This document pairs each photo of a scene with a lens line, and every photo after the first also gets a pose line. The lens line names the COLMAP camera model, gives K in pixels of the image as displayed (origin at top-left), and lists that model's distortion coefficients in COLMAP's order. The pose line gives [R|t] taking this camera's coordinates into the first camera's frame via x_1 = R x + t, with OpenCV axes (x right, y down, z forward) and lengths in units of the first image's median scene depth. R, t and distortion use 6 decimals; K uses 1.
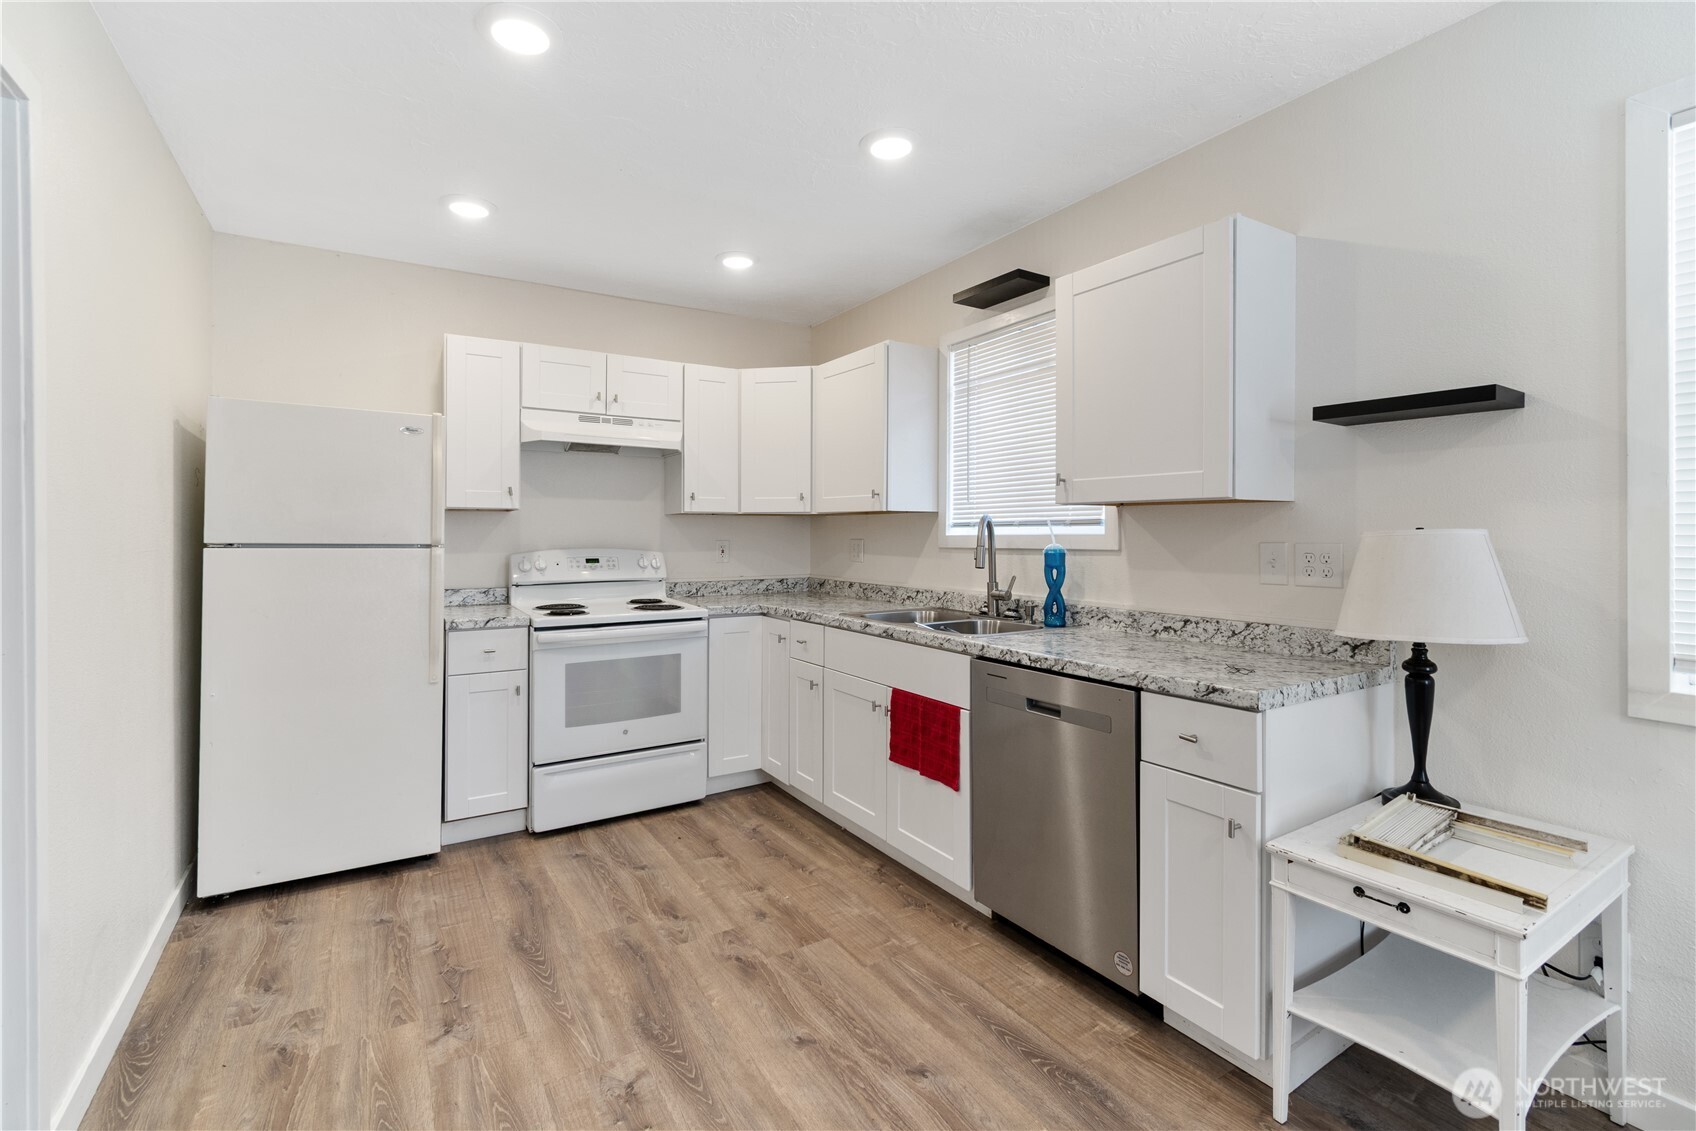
lens RADIAL K [[750.4, 0, 837.4], [0, 750.4, 530.2], [0, 0, 1]] dist [-0.000344, -0.000162]
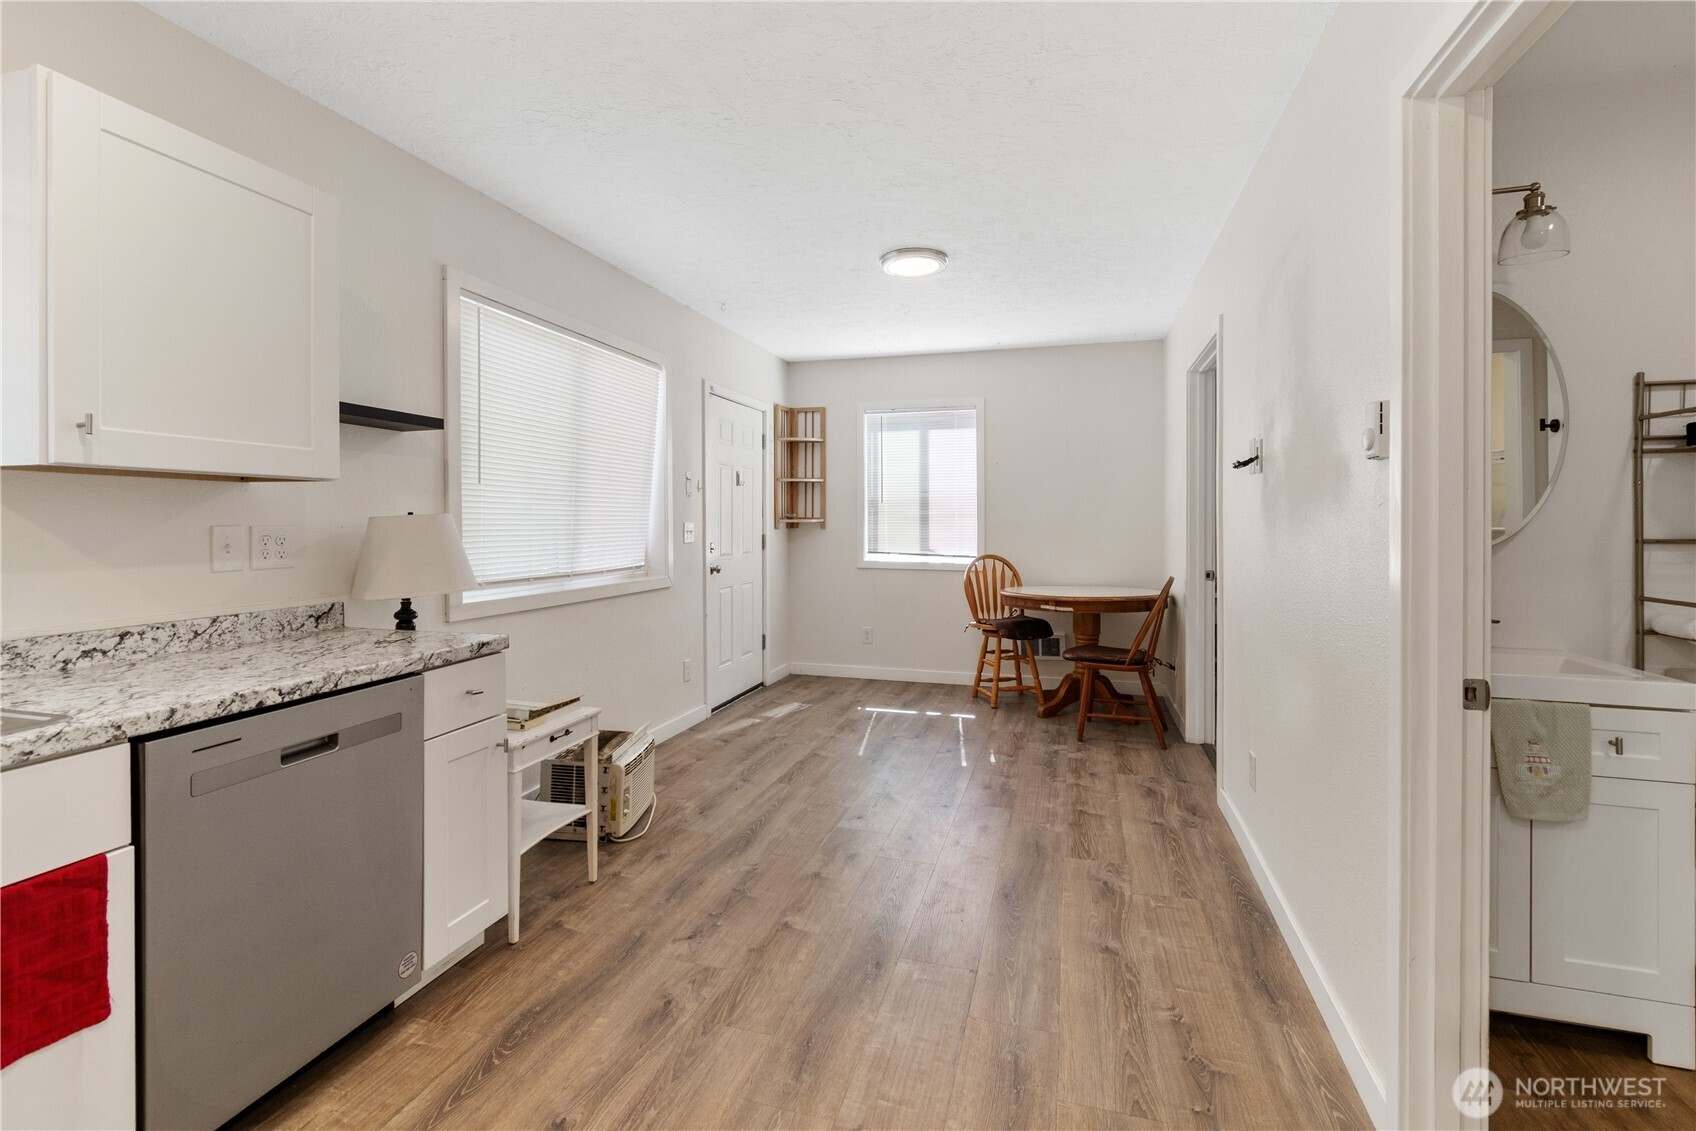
lens RADIAL K [[750.4, 0, 837.4], [0, 750.4, 530.2], [0, 0, 1]] dist [-0.000344, -0.000162]
pose [[-0.656815, -0.009143, 0.753996, -0.598469], [-0.000769, 0.999934, 0.011455, 0.011034], [-0.754052, 0.006944, -0.656779, 1.045882]]
